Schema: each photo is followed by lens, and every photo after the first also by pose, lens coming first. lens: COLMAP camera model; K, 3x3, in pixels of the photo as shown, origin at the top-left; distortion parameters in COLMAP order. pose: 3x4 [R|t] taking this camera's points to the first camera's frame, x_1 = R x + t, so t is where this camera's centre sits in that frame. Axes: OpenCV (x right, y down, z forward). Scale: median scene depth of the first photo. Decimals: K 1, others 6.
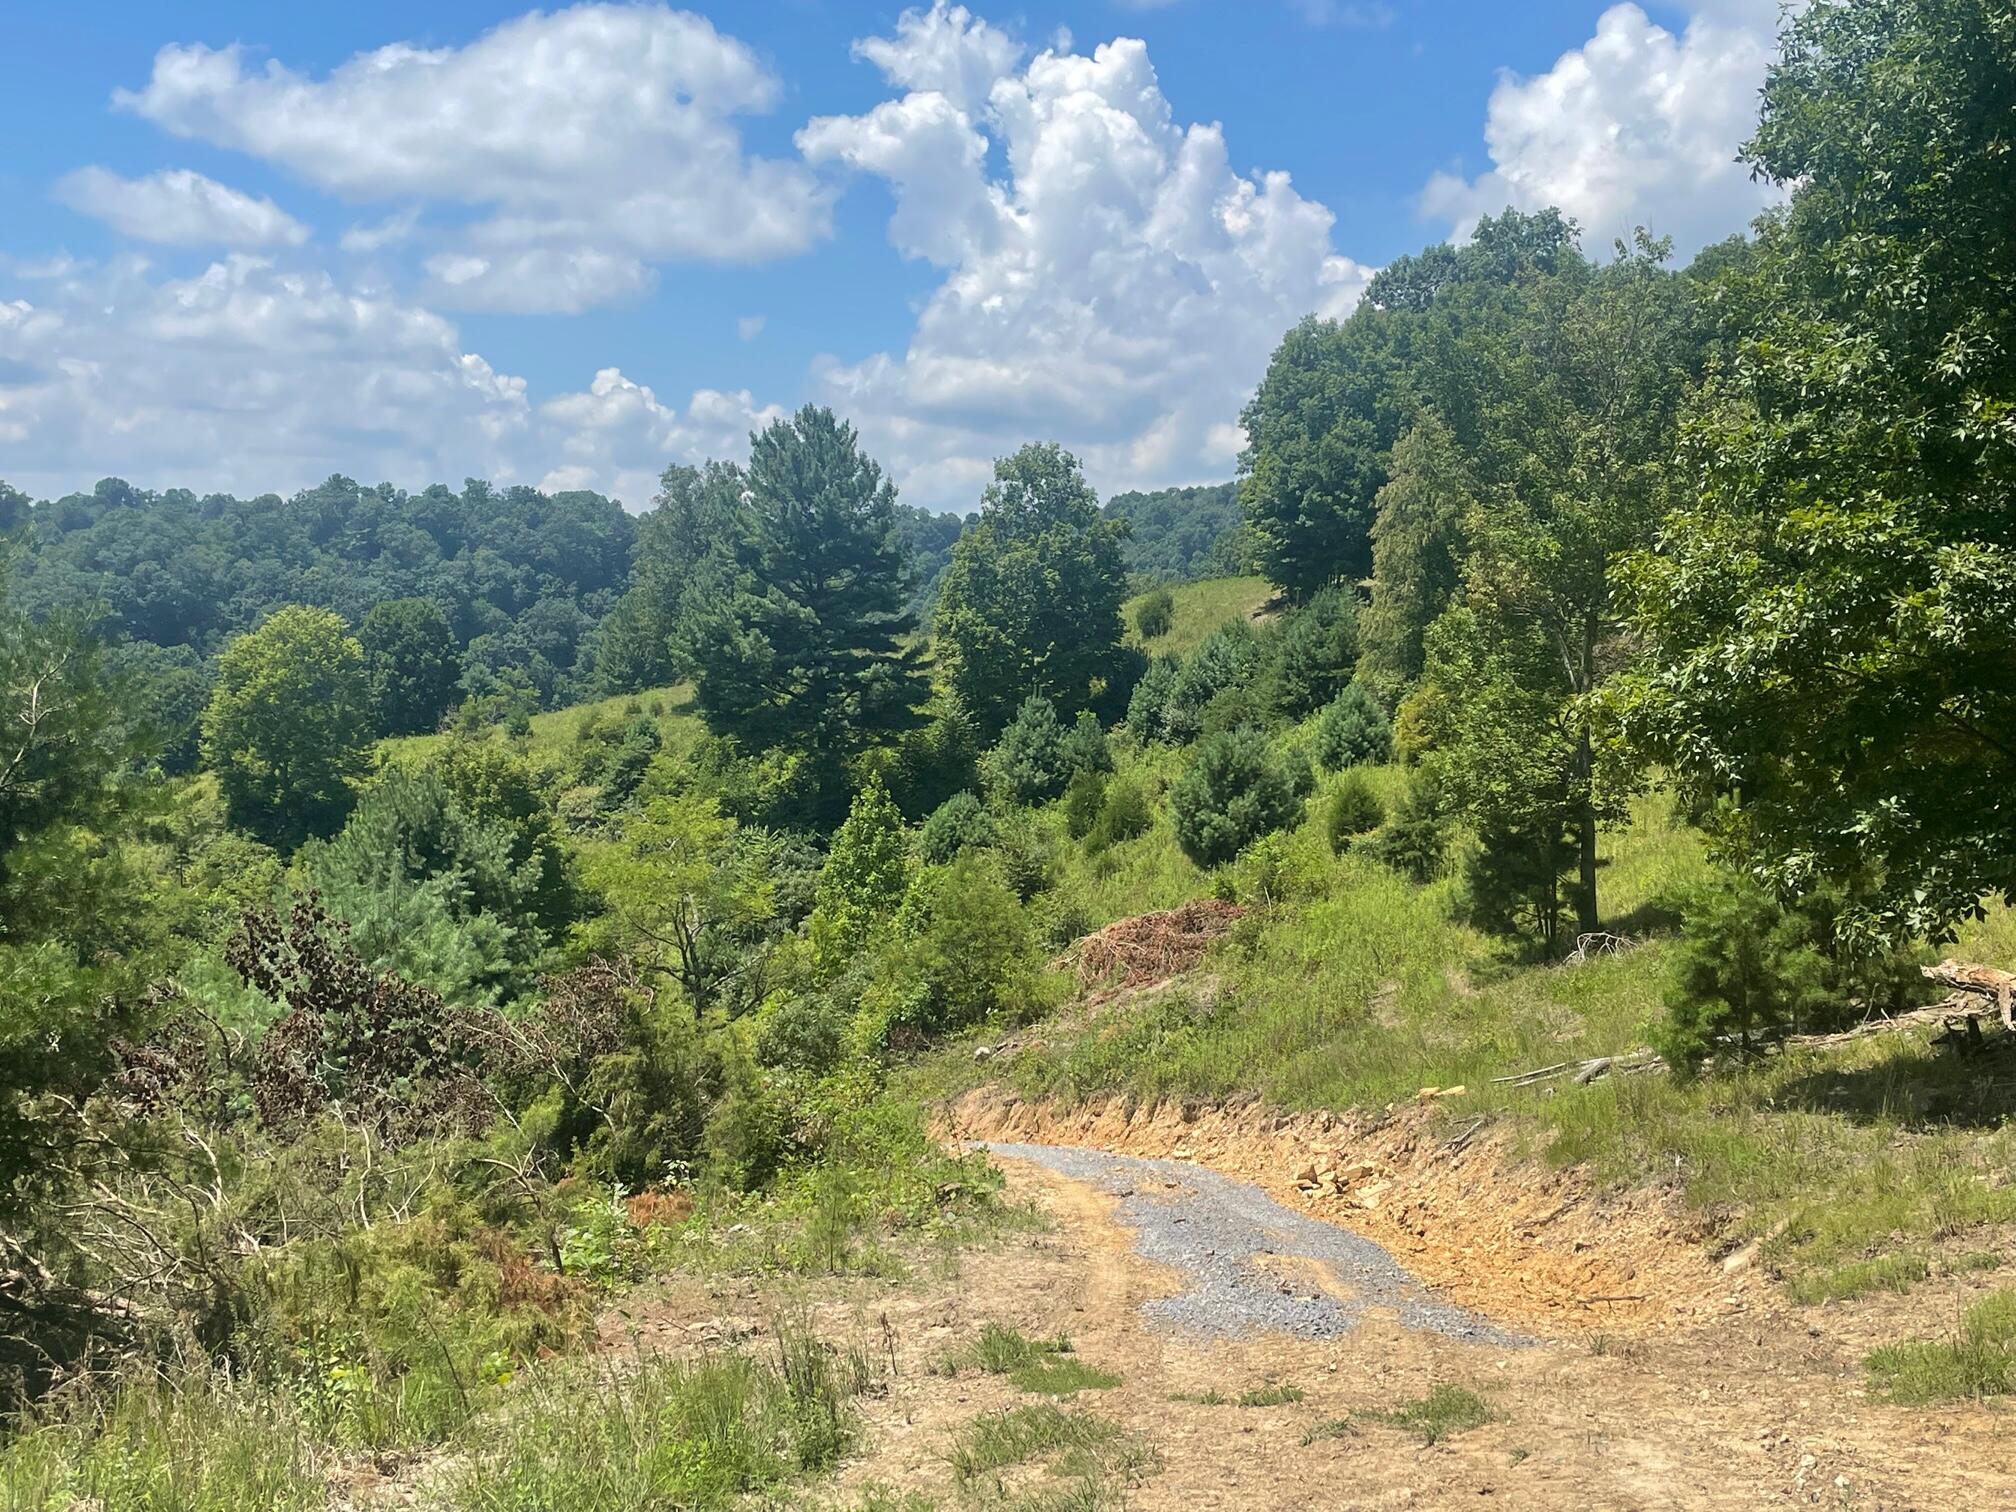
lens RADIAL K [[2292.2, 0, 1008.0], [0, 2292.2, 756.0], [0, 0, 1]] dist [0.072553, -0.030875]
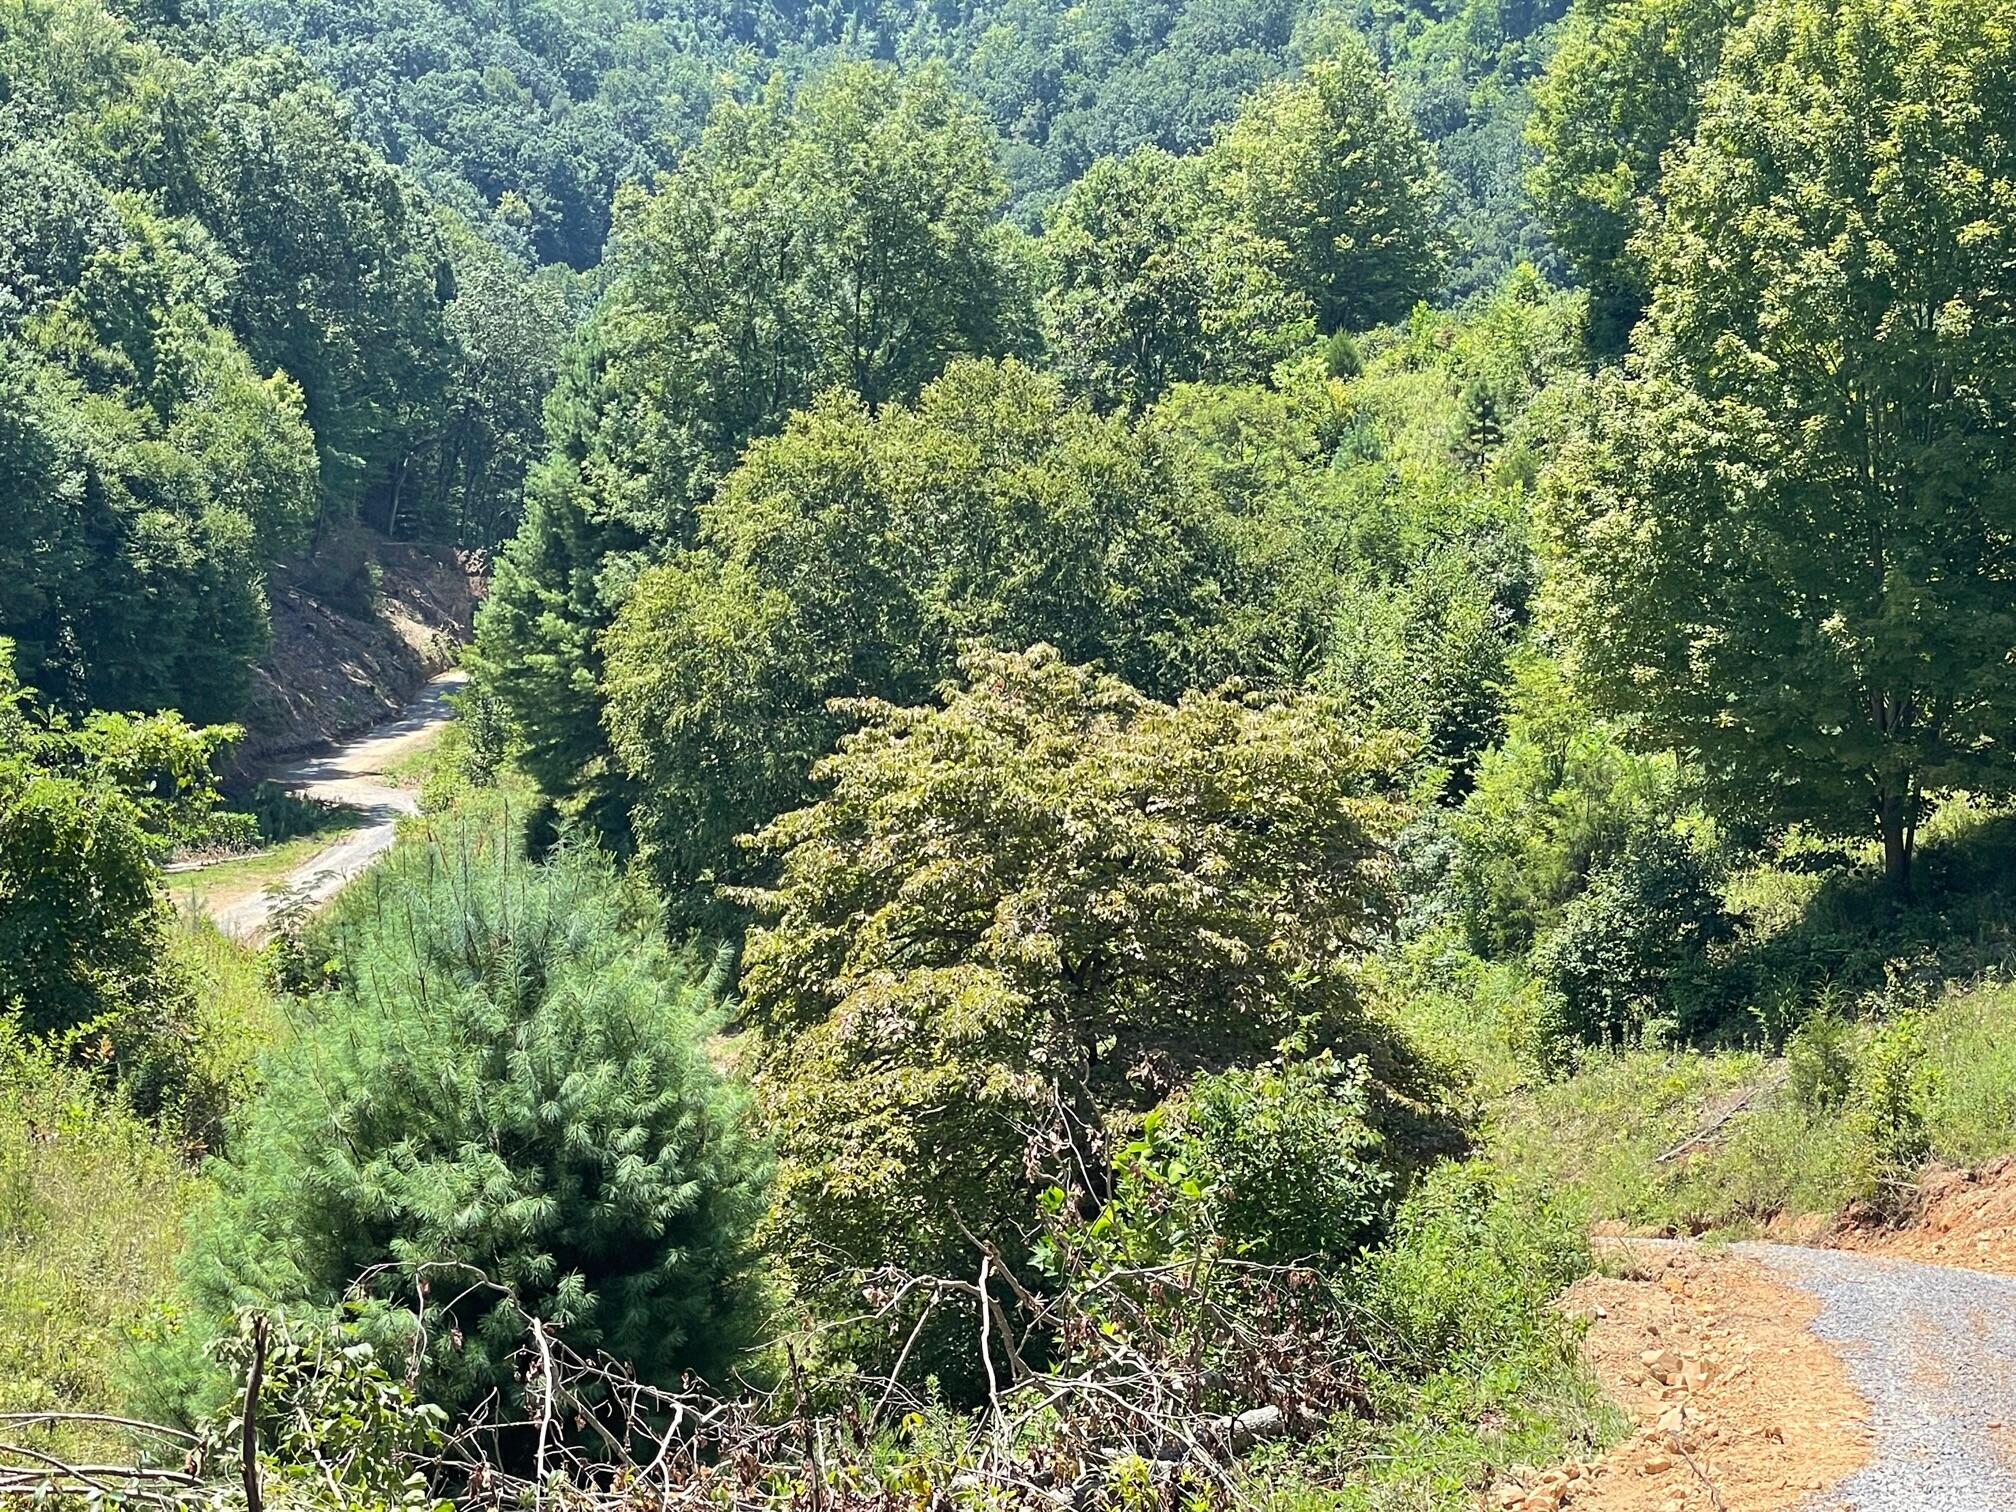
lens RADIAL K [[4072.0, 0, 980.0], [0, 4072.0, 756.6], [0, 0, 1]] dist [0.090320, 0.391628]
pose [[0.839091, 0.072447, -0.539146, -0.024470], [-0.030906, 0.995840, 0.085716, 0.067508], [0.543113, -0.055261, 0.837839, 0.476286]]
